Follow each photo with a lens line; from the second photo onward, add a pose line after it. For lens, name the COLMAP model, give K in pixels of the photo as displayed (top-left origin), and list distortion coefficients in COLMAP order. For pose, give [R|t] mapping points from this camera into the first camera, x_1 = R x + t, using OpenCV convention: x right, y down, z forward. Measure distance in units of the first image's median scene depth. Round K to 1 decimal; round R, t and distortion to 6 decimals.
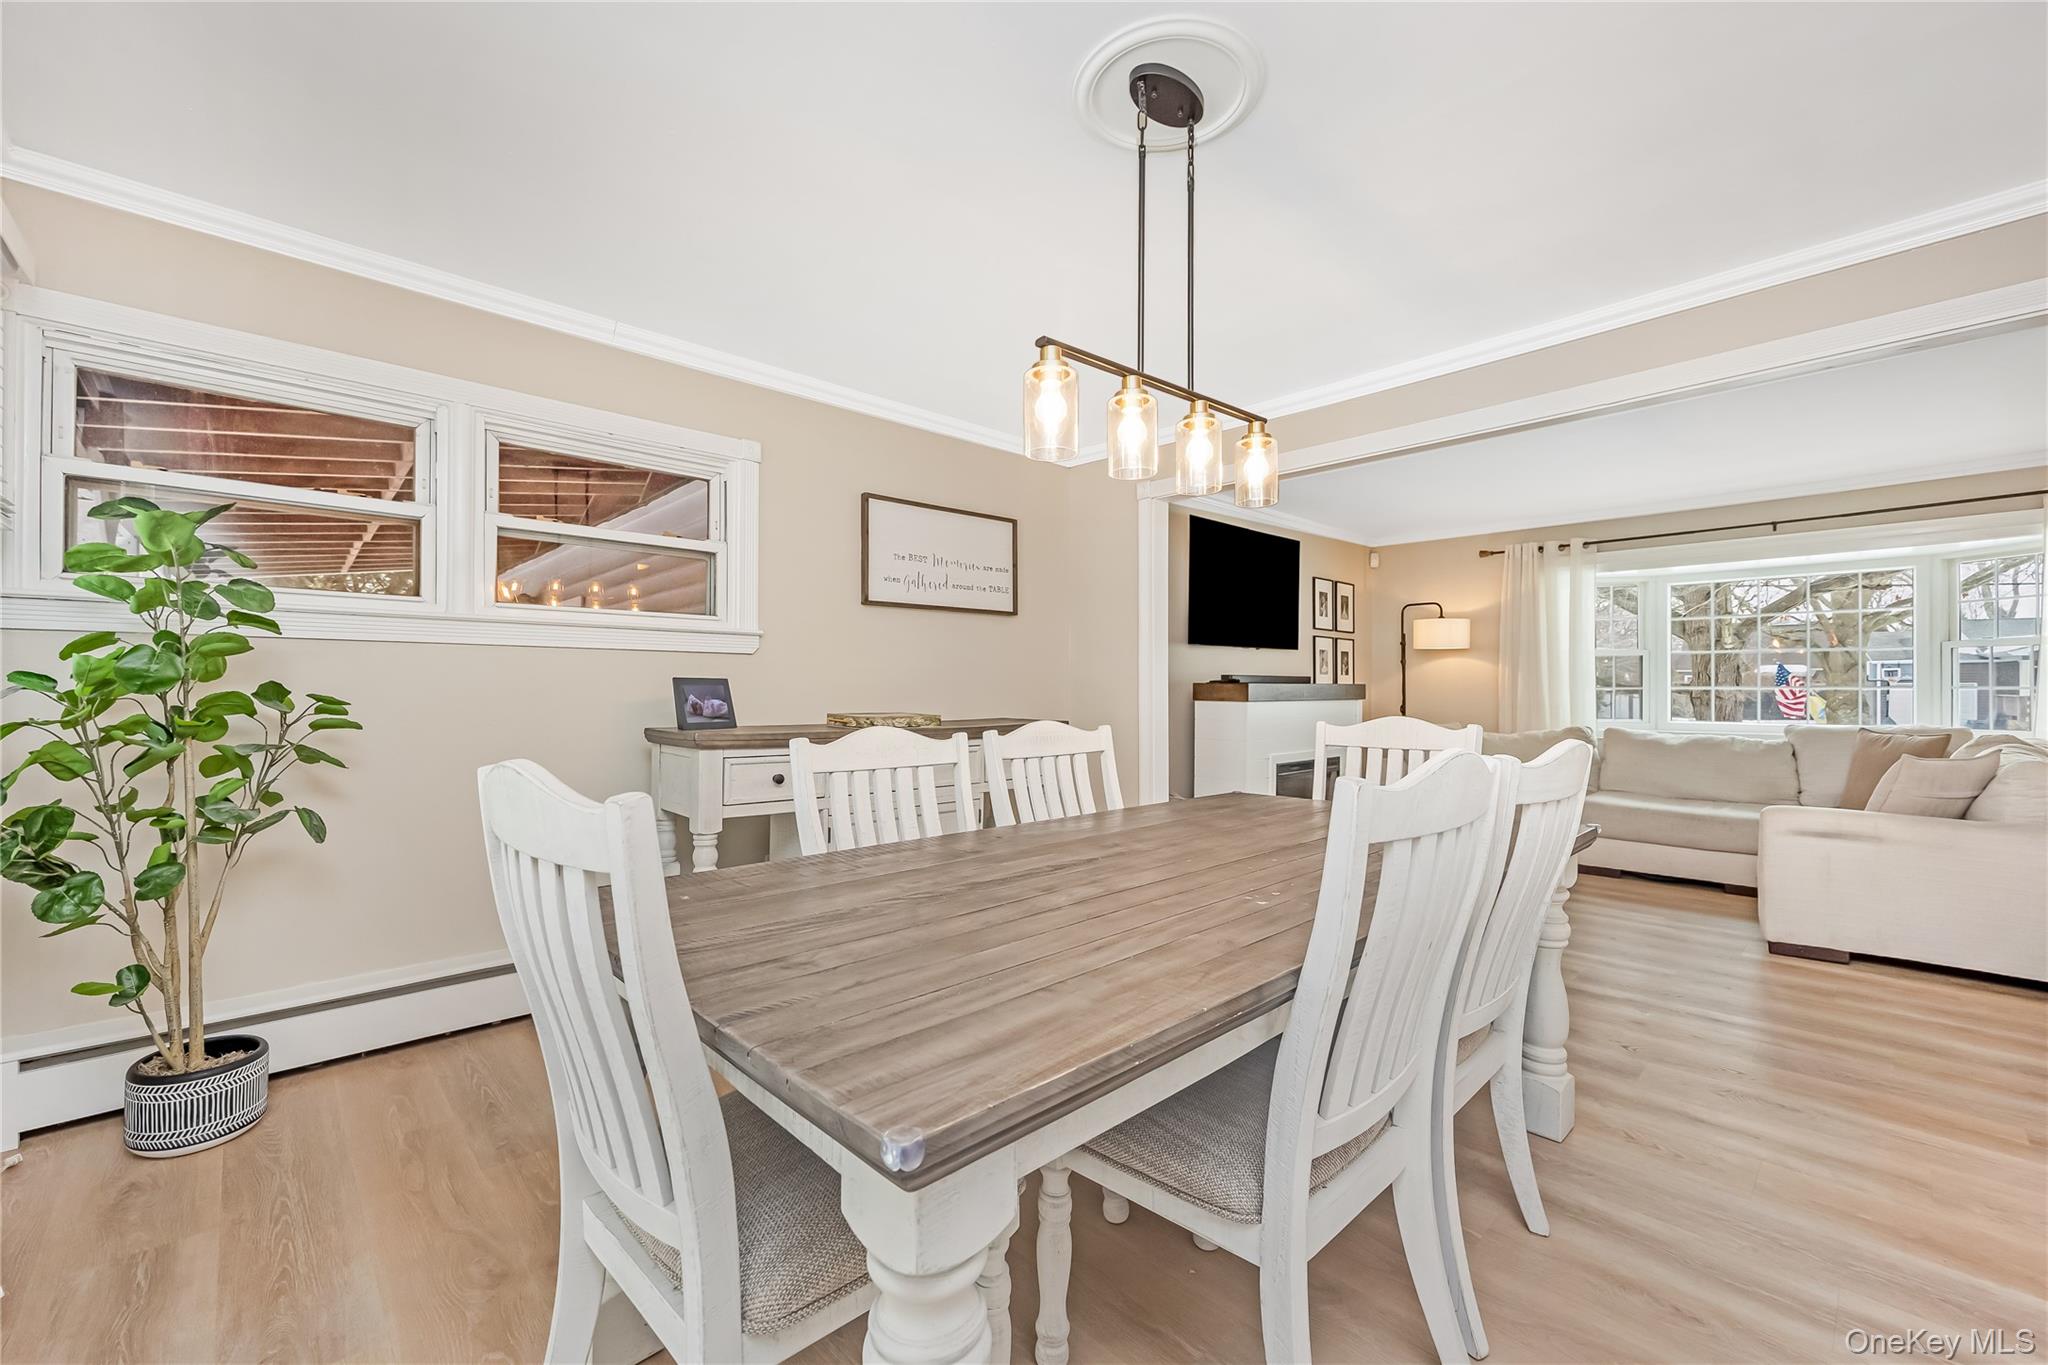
lens RADIAL K [[836.4, 0, 1027.9], [0, 836.4, 681.0], [0, 0, 1]] dist [-0.003085, -0.000548]
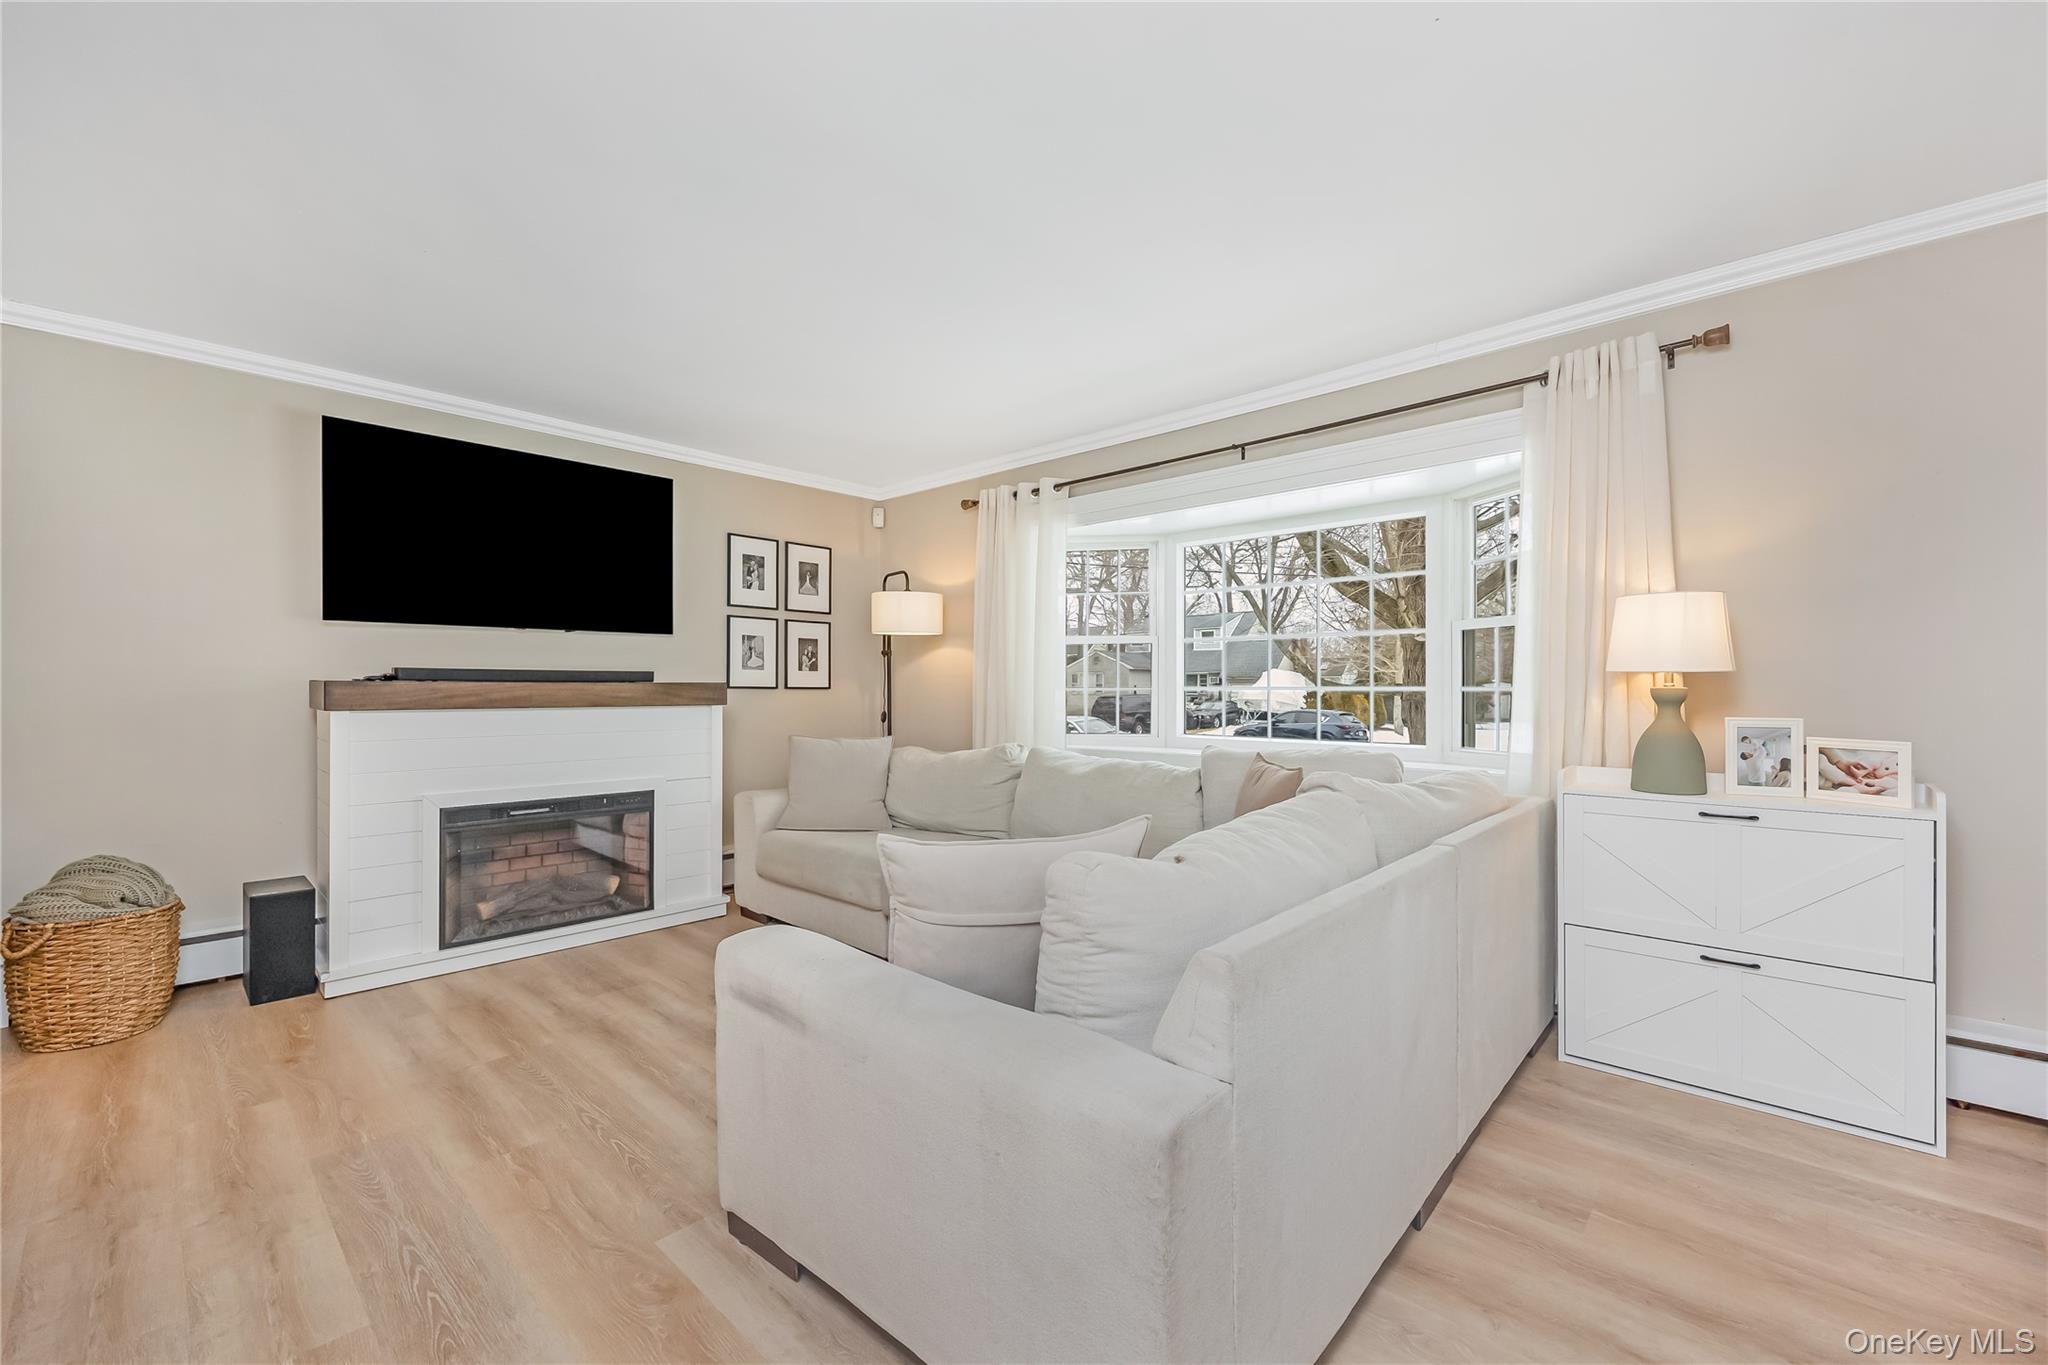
lens RADIAL K [[836.4, 0, 1027.9], [0, 836.4, 681.0], [0, 0, 1]] dist [-0.003085, -0.000548]
pose [[0.997817, 0.000319, 0.066045, 0.906325], [-0.000261, 1.000000, -0.000898, 0.004373], [-0.066045, 0.000879, 0.997816, 0.439639]]
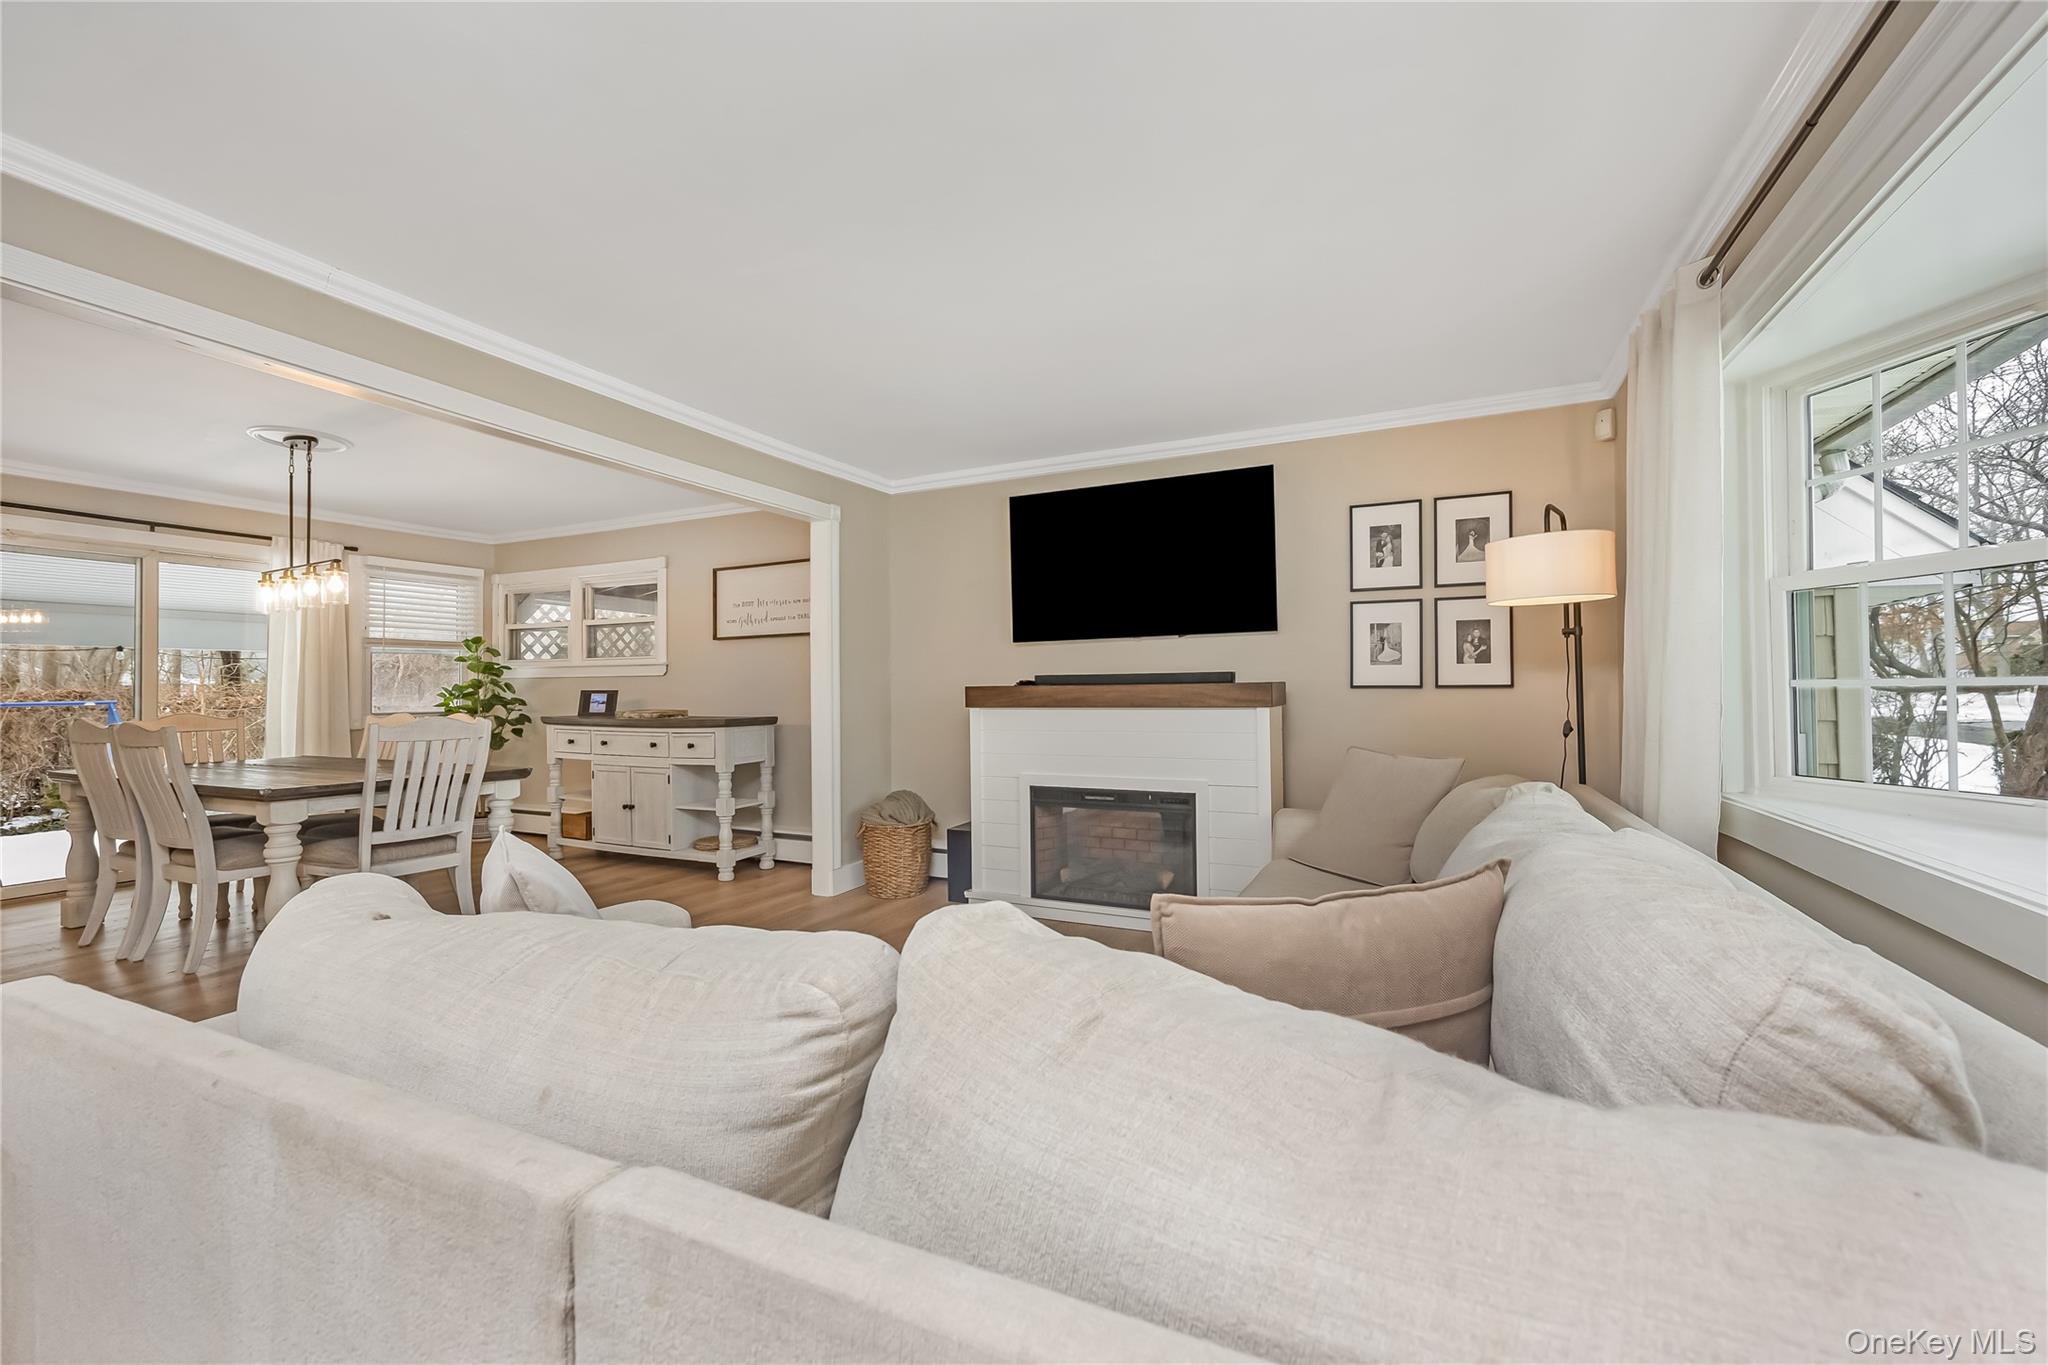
lens RADIAL K [[836.4, 0, 1027.9], [0, 836.4, 681.0], [0, 0, 1]] dist [-0.003085, -0.000548]
pose [[0.355685, -0.015106, -0.934484, 1.362729], [0.016902, 0.999810, -0.009729, 0.008591], [0.934453, -0.012334, 0.355873, 0.920641]]
